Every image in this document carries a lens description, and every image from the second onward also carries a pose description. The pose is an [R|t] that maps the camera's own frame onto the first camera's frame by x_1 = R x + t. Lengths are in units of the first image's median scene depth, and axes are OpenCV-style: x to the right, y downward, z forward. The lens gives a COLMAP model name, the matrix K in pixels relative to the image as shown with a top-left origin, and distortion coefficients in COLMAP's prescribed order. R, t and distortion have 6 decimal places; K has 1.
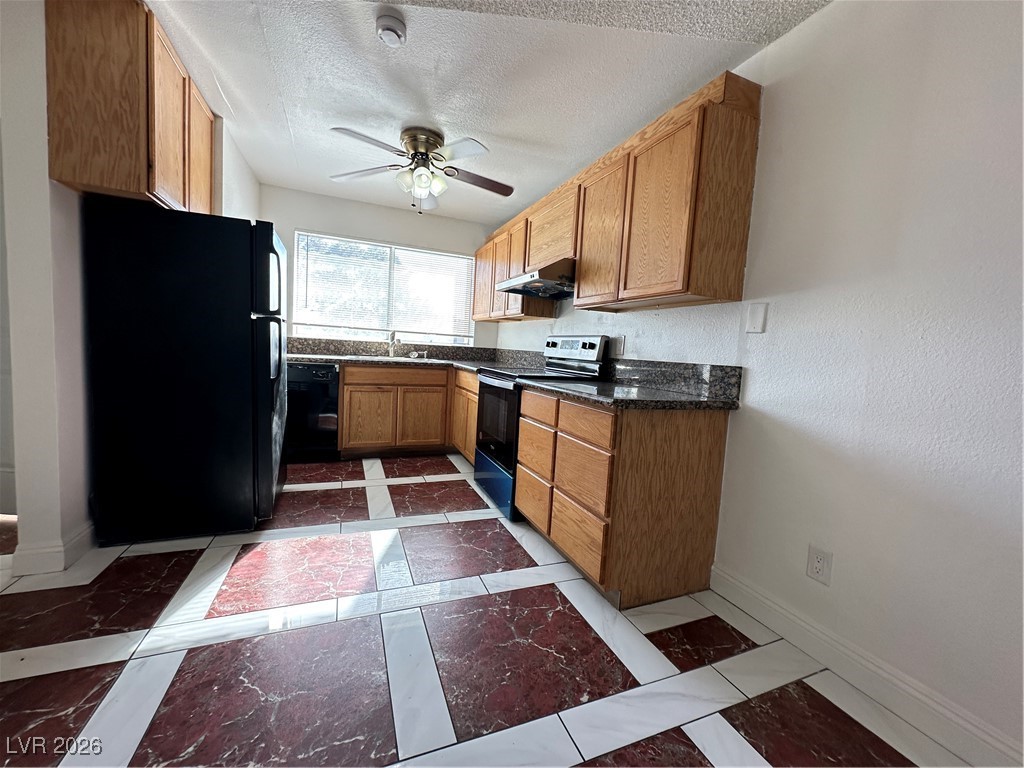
lens RADIAL K [[407.6, 0, 512.0], [0, 407.6, 384.0], [0, 0, 1]] dist [-0.001674, 0.000022]
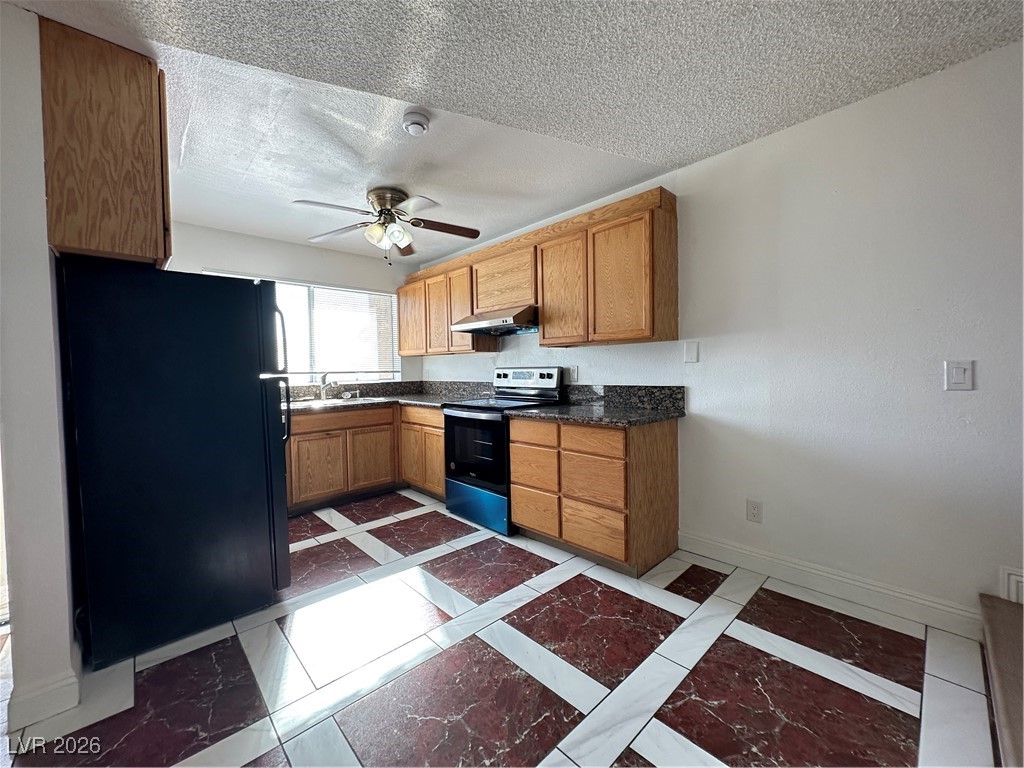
lens RADIAL K [[407.6, 0, 512.0], [0, 407.6, 384.0], [0, 0, 1]] dist [-0.001674, 0.000022]
pose [[0.930215, -0.089349, 0.355974, -0.421573], [0.104811, 0.994194, -0.024347, -0.065024], [-0.351731, 0.059958, 0.934179, -0.102026]]
